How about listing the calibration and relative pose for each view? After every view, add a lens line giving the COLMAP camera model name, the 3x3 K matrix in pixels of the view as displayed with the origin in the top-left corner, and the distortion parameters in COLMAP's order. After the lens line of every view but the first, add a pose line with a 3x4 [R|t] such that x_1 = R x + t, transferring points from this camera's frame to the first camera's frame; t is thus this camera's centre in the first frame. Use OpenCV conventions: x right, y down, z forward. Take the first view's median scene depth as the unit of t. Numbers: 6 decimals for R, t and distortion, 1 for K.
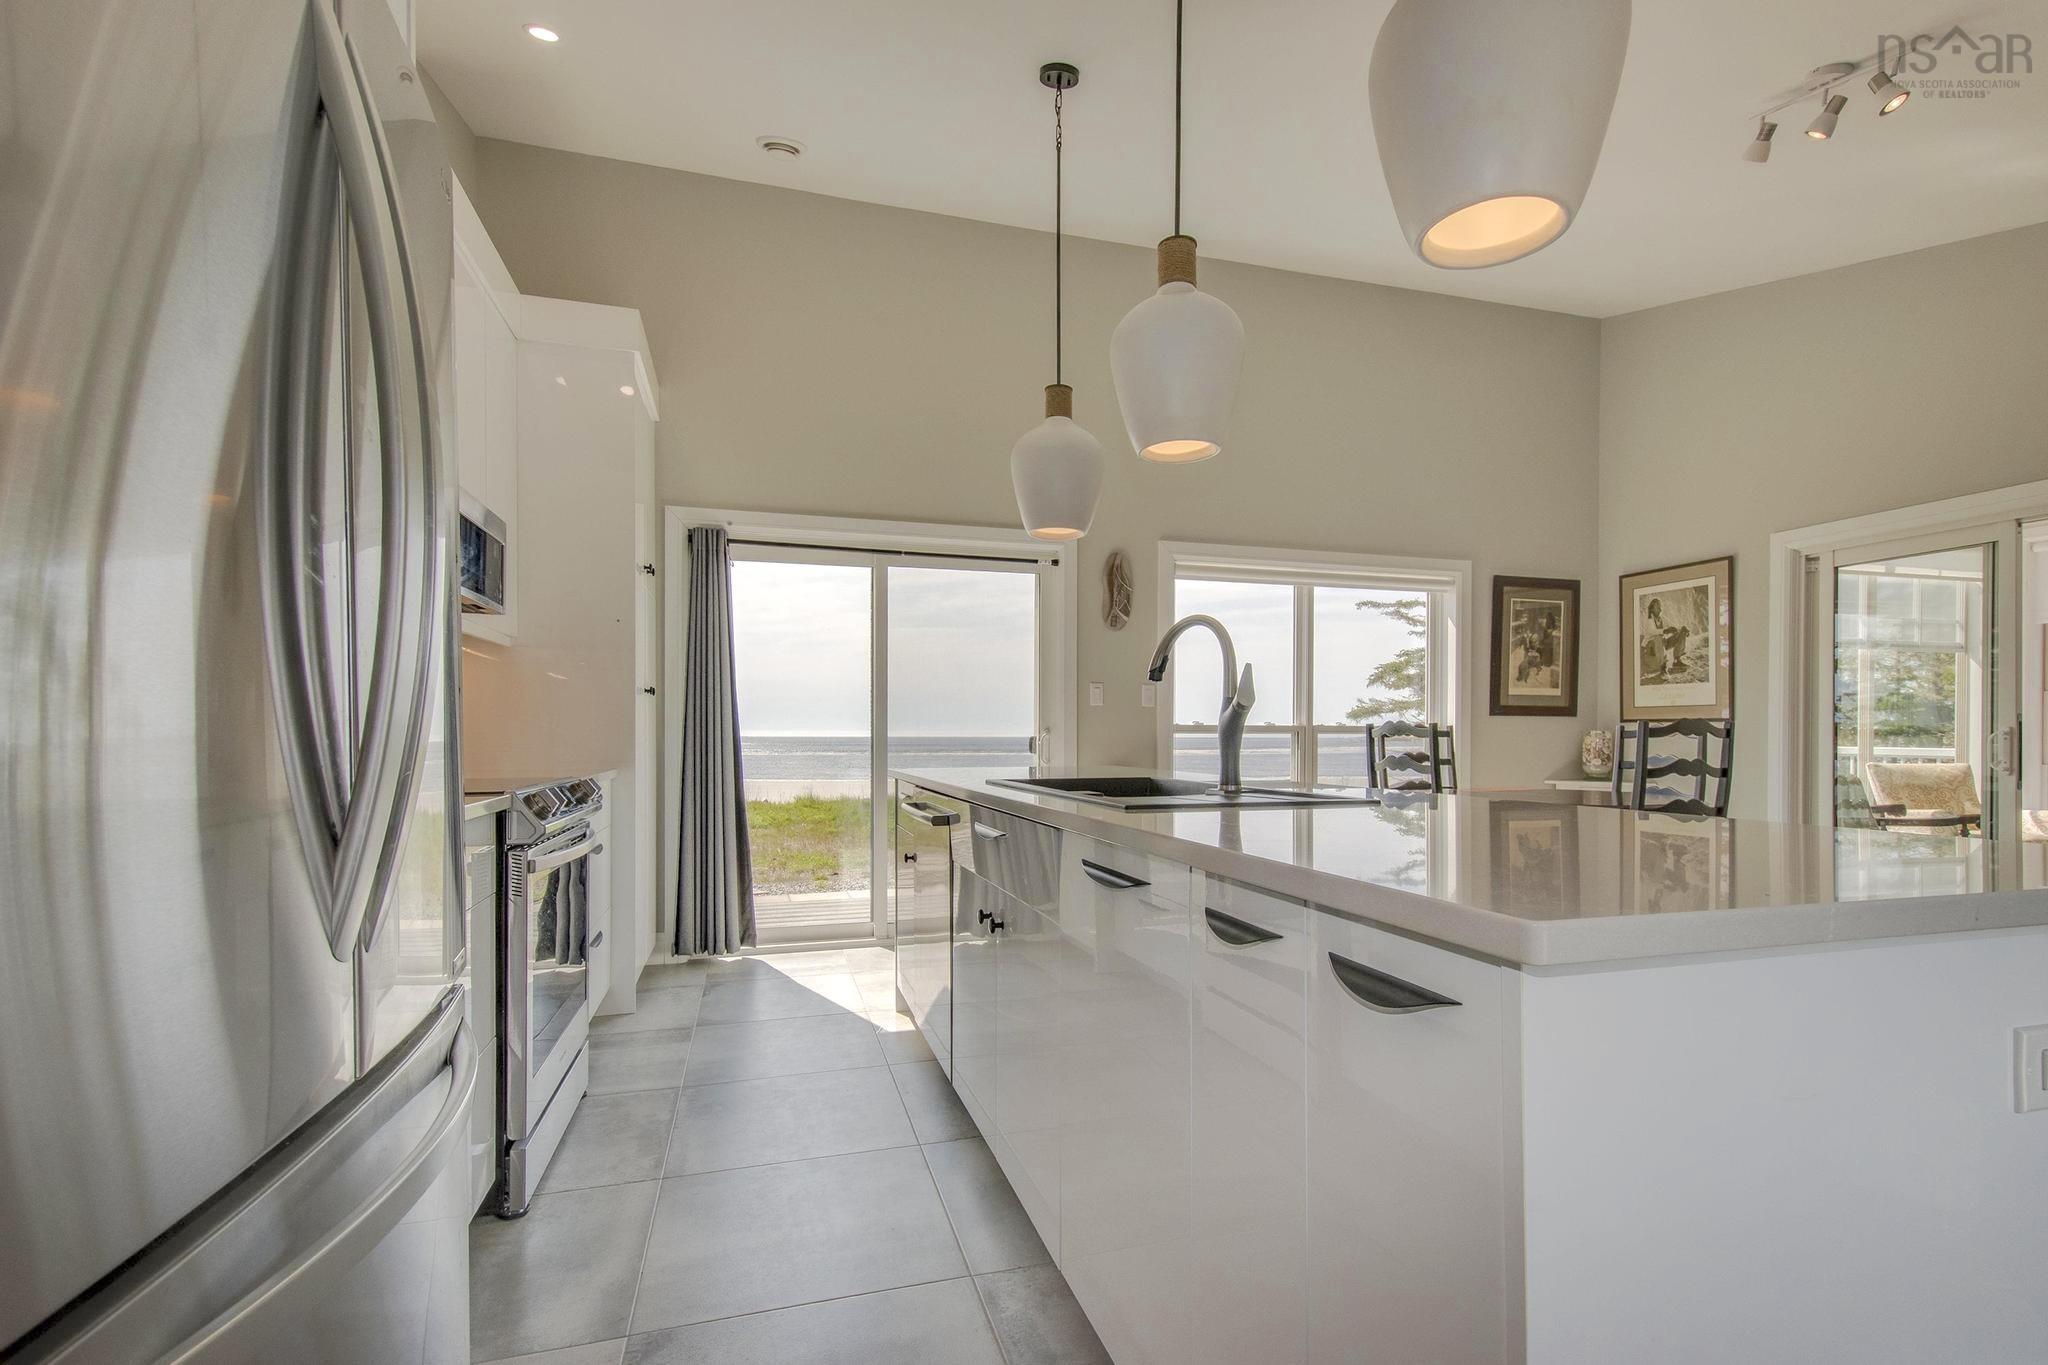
lens RADIAL K [[964.5, 0, 1038.2], [0, 964.5, 737.0], [0, 0, 1]] dist [0.025455, -0.004400]
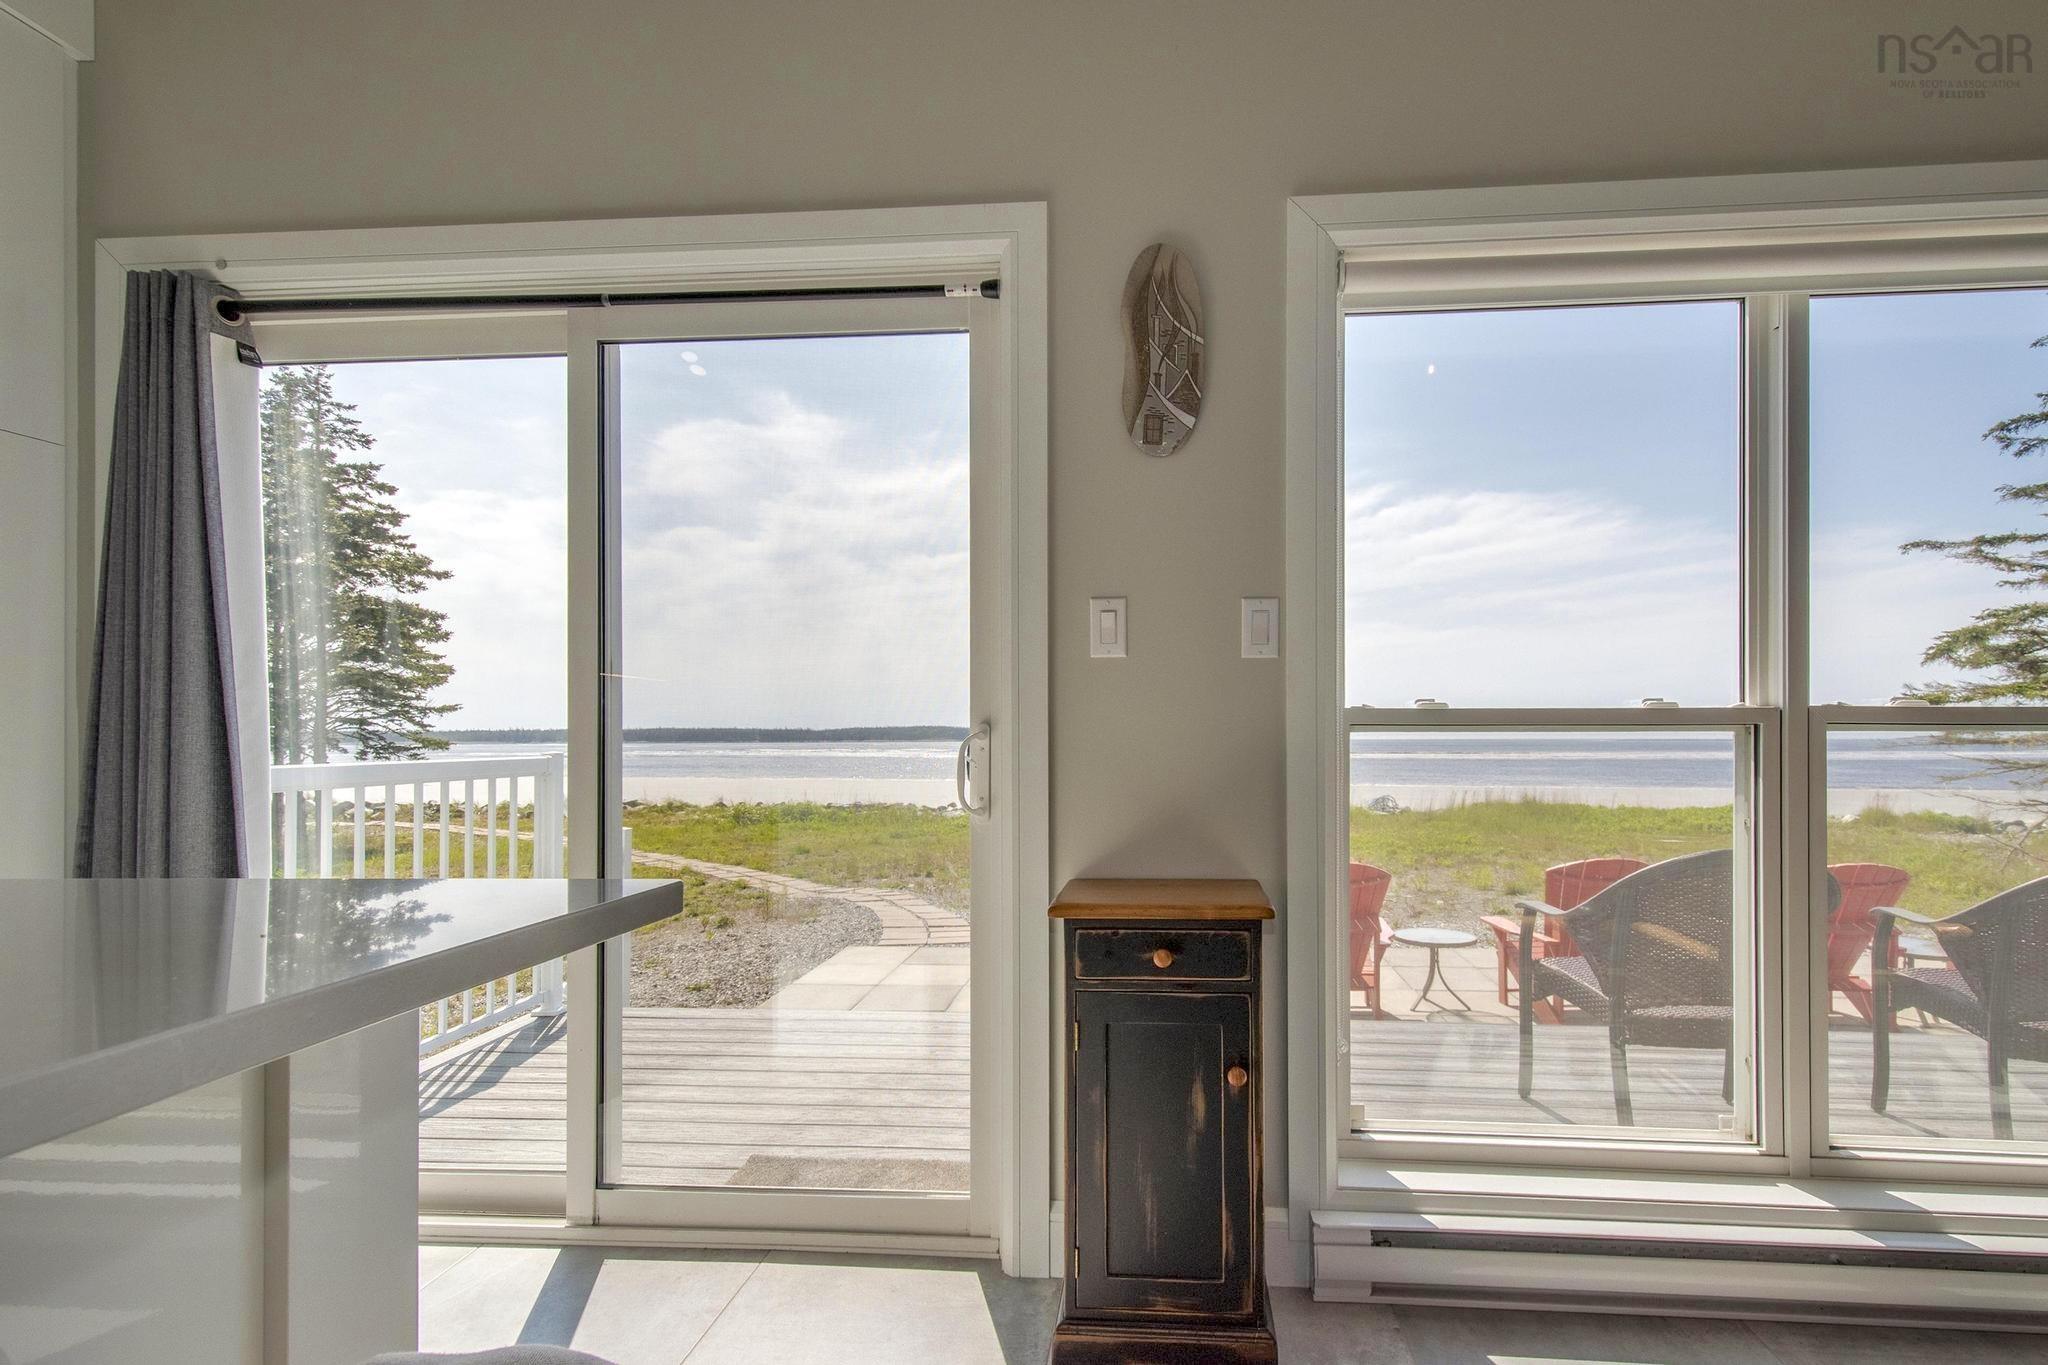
lens RADIAL K [[964.5, 0, 1093.4], [0, 964.5, 732.0], [0, 0, 1]] dist [0.025455, -0.004400]
pose [[0.933290, -0.008522, -0.359022, 0.174596], [0.004770, 0.999924, -0.011334, -0.000134], [0.359091, 0.008865, 0.933260, 0.596802]]
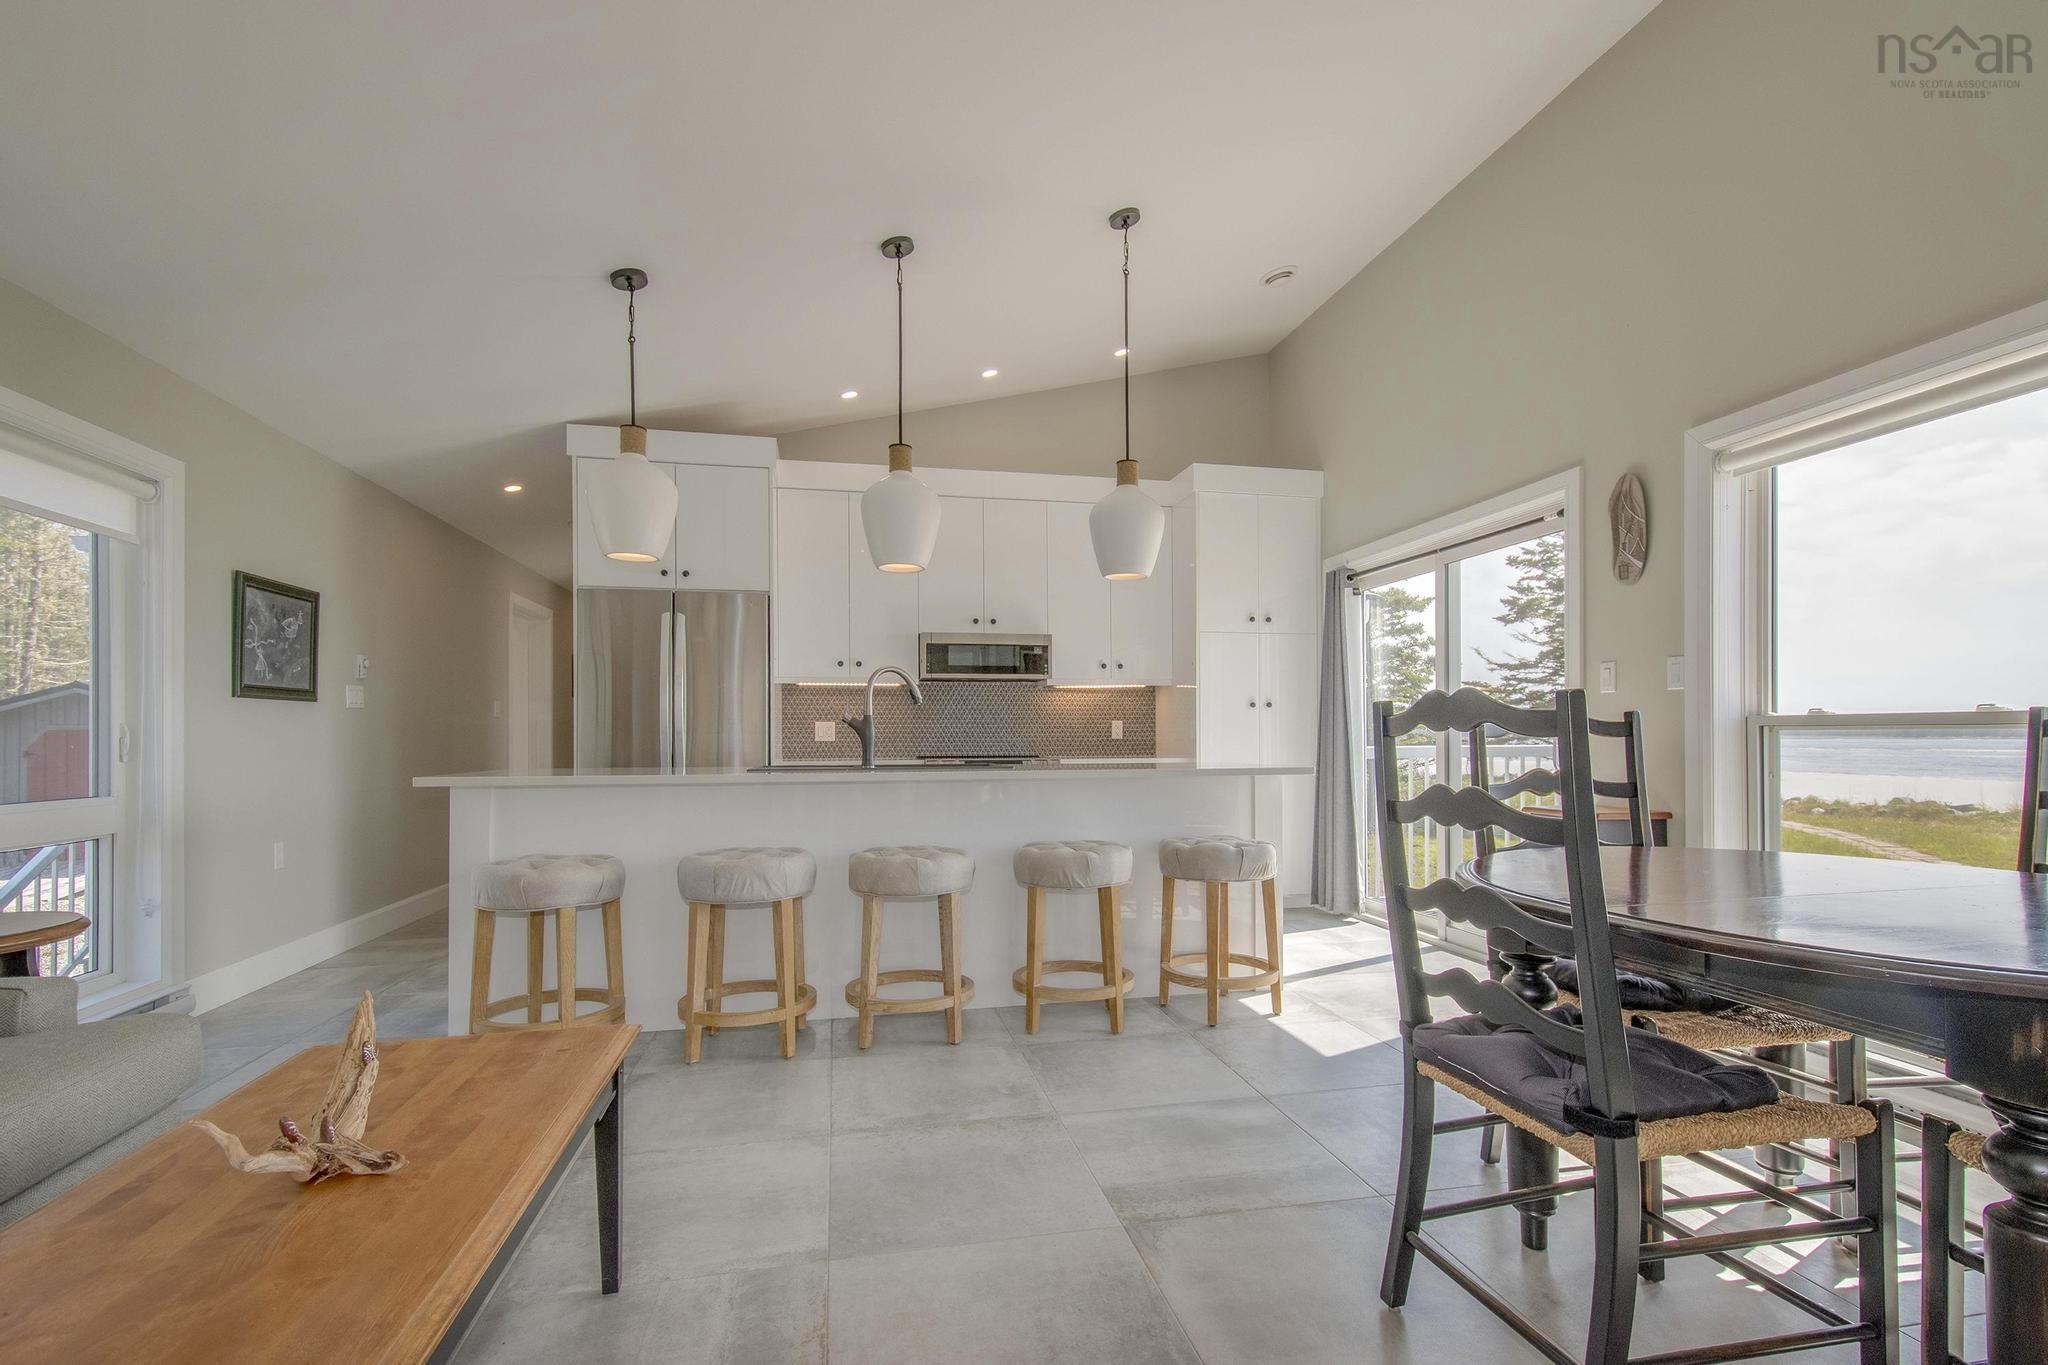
lens RADIAL K [[964.5, 0, 1028.0], [0, 964.5, 733.6], [0, 0, 1]] dist [0.025455, -0.004400]
pose [[-0.097060, -0.004735, -0.995267, 0.760173], [0.000247, 0.999989, -0.004781, 0.000435], [0.995278, -0.000710, -0.097058, 0.589129]]
